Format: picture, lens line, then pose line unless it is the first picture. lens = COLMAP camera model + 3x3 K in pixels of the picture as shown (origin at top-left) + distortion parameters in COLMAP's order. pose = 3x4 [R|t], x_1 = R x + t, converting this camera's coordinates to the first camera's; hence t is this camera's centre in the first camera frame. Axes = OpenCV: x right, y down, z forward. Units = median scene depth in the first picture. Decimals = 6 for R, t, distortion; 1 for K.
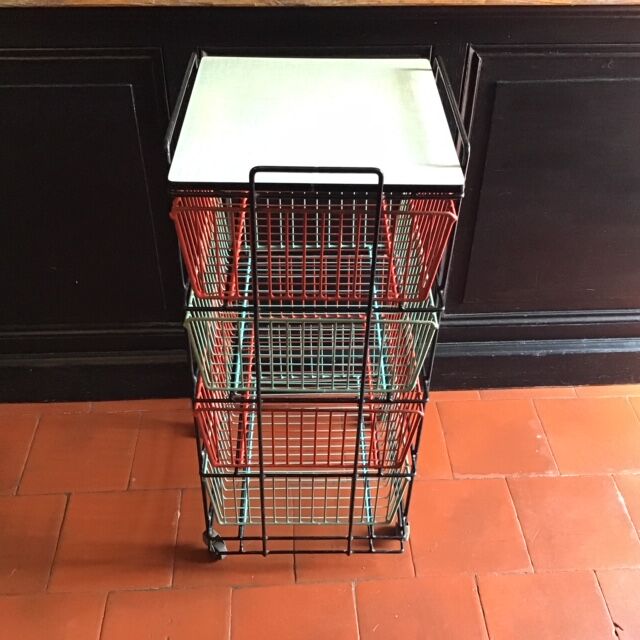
lens RADIAL K [[770.7, 0, 319.7], [0, 770.7, 317.5], [0, 0, 1]] dist [0.037449, 0.000000]
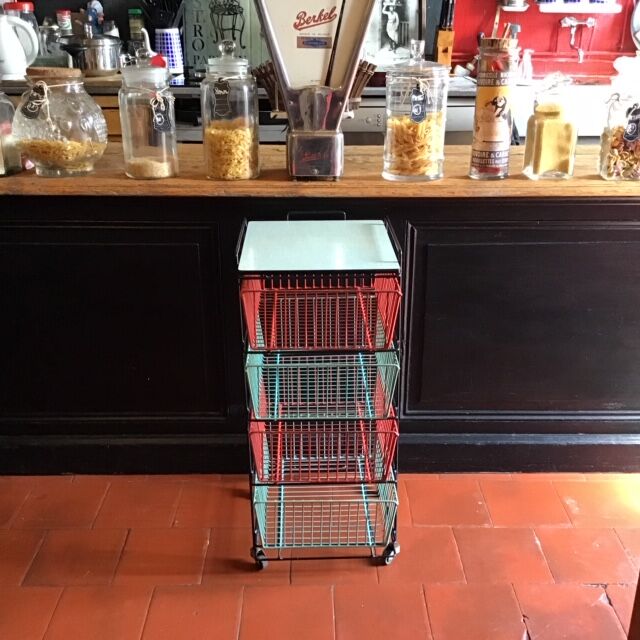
lens RADIAL K [[770.7, 0, 323.6], [0, 770.7, 311.5], [0, 0, 1]] dist [0.037449, 0.000000]
pose [[0.999083, 0.007539, -0.042144, 0.074673], [-0.019924, 0.953161, -0.301808, 0.269656], [0.037895, 0.302371, 0.952437, -0.409626]]
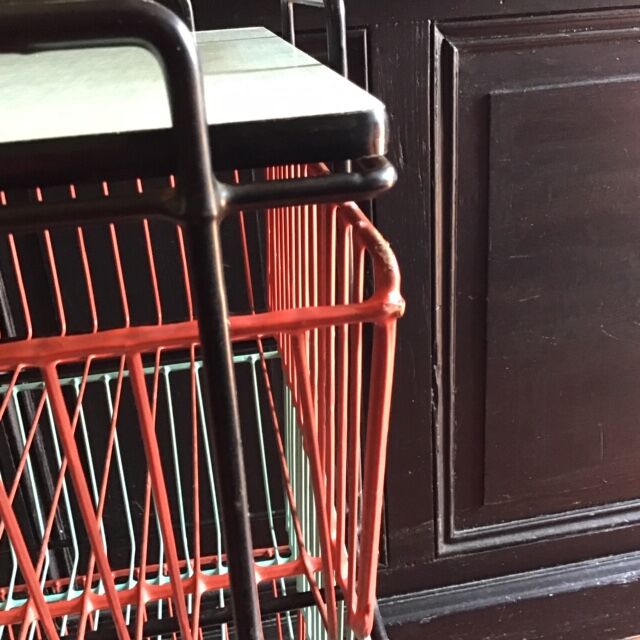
lens RADIAL K [[770.7, 0, 333.7], [0, 770.7, 329.3], [0, 0, 1]] dist [0.037449, 0.000000]
pose [[0.988147, -0.116597, 0.099856, 0.037752], [0.139264, 0.954544, -0.263537, -0.009413], [-0.064590, 0.274320, 0.959467, 0.461666]]
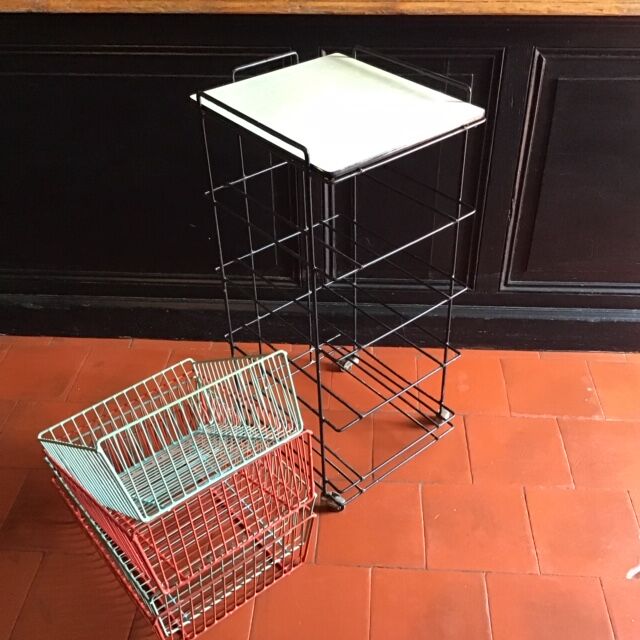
lens RADIAL K [[770.7, 0, 319.7], [0, 770.7, 319.6], [0, 0, 1]] dist [0.037449, 0.000000]
pose [[0.992558, 0.048788, -0.111571, 0.008240], [-0.054394, 0.997377, -0.047762, 0.138899], [0.108948, 0.053476, 0.992608, -0.215700]]
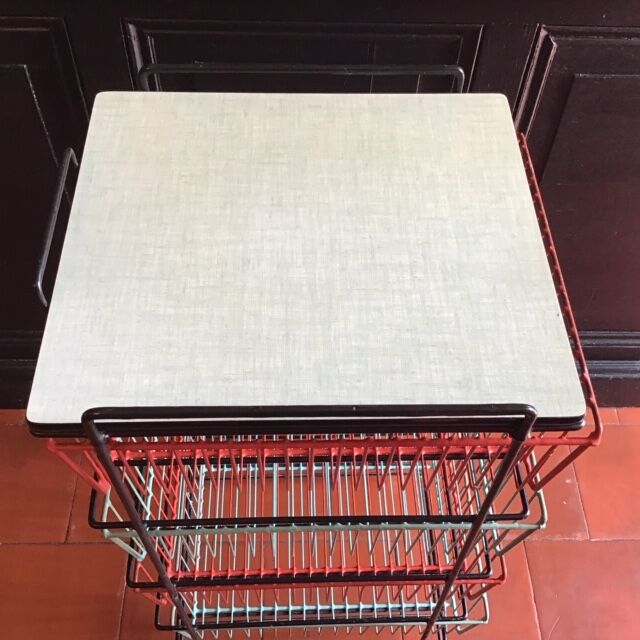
lens RADIAL K [[770.7, 0, 322.9], [0, 770.7, 309.9], [0, 0, 1]] dist [0.037449, 0.000000]
pose [[0.999130, 0.041484, -0.004359, 0.020391], [-0.039104, 0.967899, 0.248279, -0.236370], [0.014519, -0.247893, 0.968679, 0.265542]]
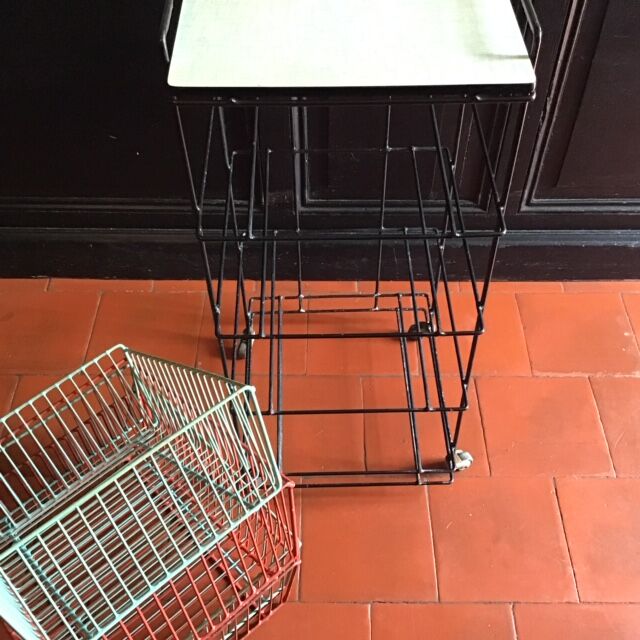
lens RADIAL K [[770.7, 0, 323.6], [0, 770.7, 316.6], [0, 0, 1]] dist [0.037449, 0.000000]
pose [[0.998339, 0.036788, -0.044335, -0.045395], [-0.028592, 0.984496, 0.173061, -0.020424], [0.050014, -0.171506, 0.983913, 0.068727]]
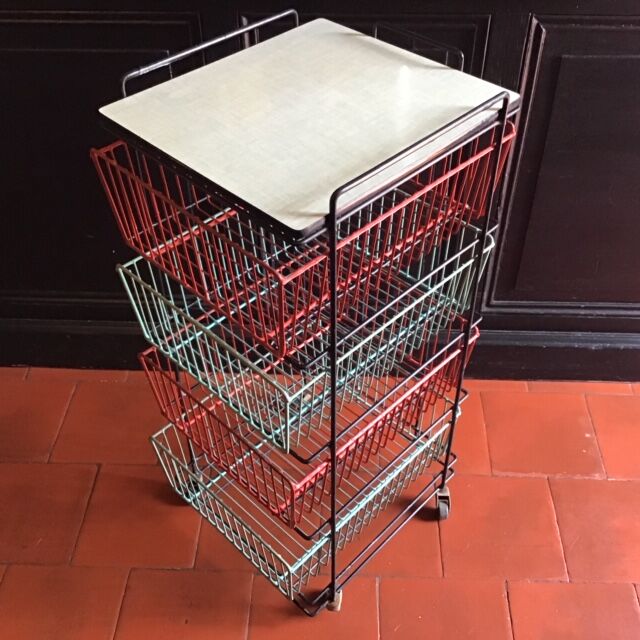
lens RADIAL K [[770.7, 0, 325.0], [0, 770.7, 314.9], [0, 0, 1]] dist [0.037449, 0.000000]
pose [[0.995404, 0.050485, -0.081379, 0.036770], [-0.045406, 0.996974, 0.063091, -0.040811], [0.084318, -0.059106, 0.994684, 0.045657]]
